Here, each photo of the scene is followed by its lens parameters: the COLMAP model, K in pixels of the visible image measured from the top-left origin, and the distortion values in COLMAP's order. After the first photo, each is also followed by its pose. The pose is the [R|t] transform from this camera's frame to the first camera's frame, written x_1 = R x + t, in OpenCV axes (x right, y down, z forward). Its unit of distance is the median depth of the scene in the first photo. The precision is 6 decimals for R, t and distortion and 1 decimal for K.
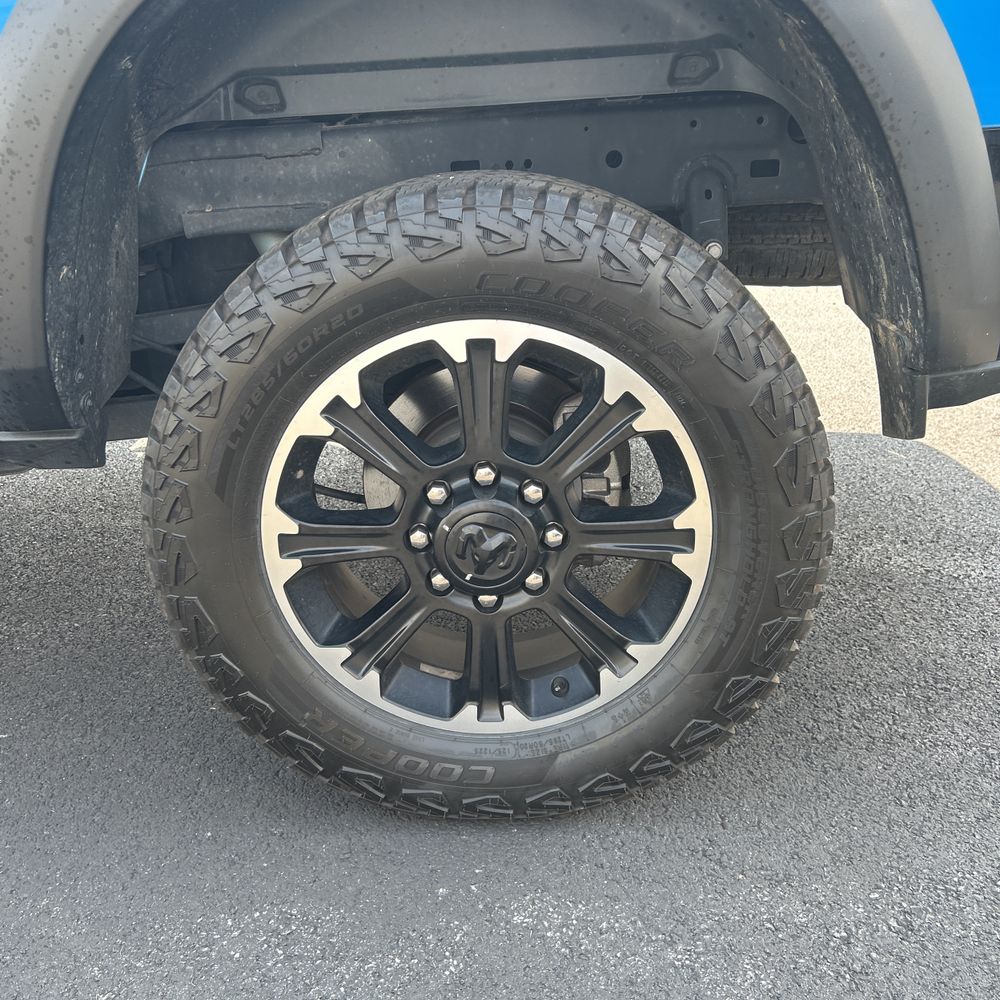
lens RADIAL K [[1015.5, 0, 500.0], [0, 1015.5, 500.0], [0, 0, 1]] dist [0.059286, -0.100950]
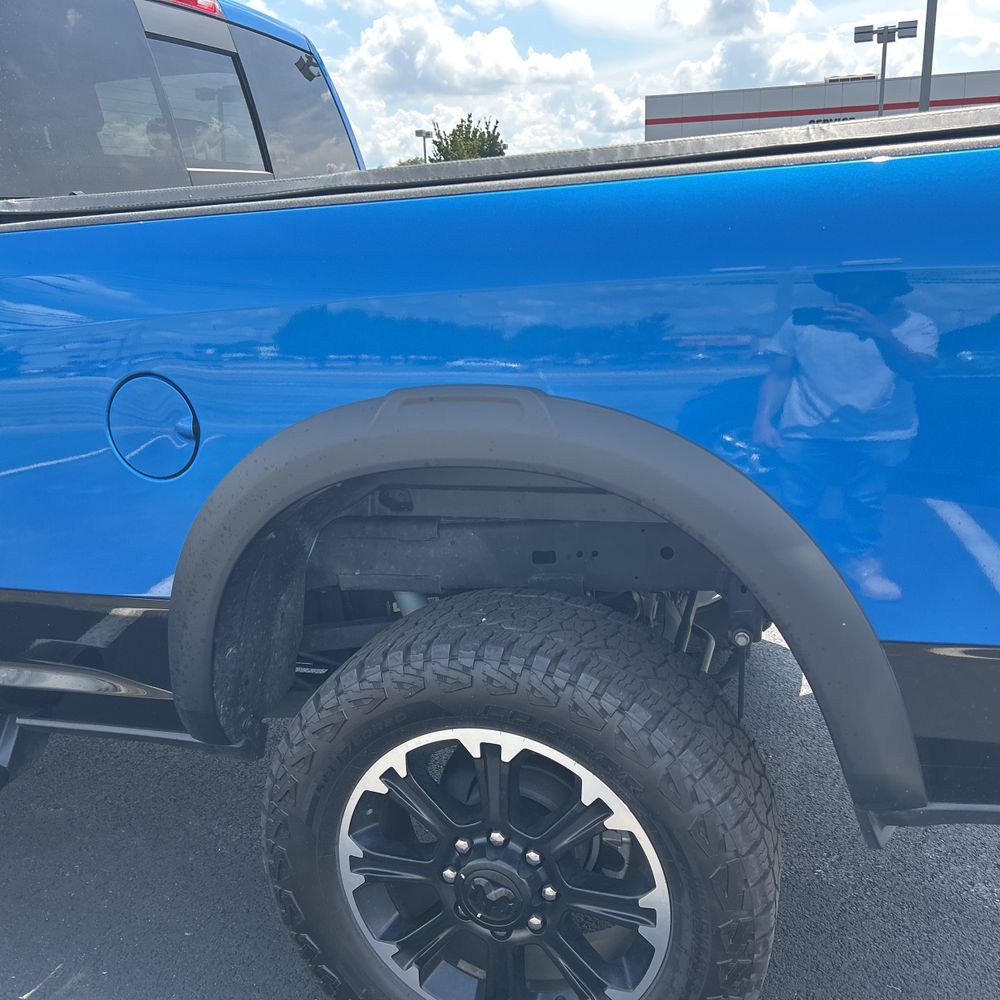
lens RADIAL K [[1016.4, 0, 506.6], [0, 1016.4, 509.9], [0, 0, 1]] dist [0.141109, -0.331925]
pose [[0.954548, 0.073084, -0.288960, 0.343505], [-0.096898, 0.992902, -0.068965, -0.348732], [0.281868, 0.093830, 0.954854, -0.289349]]
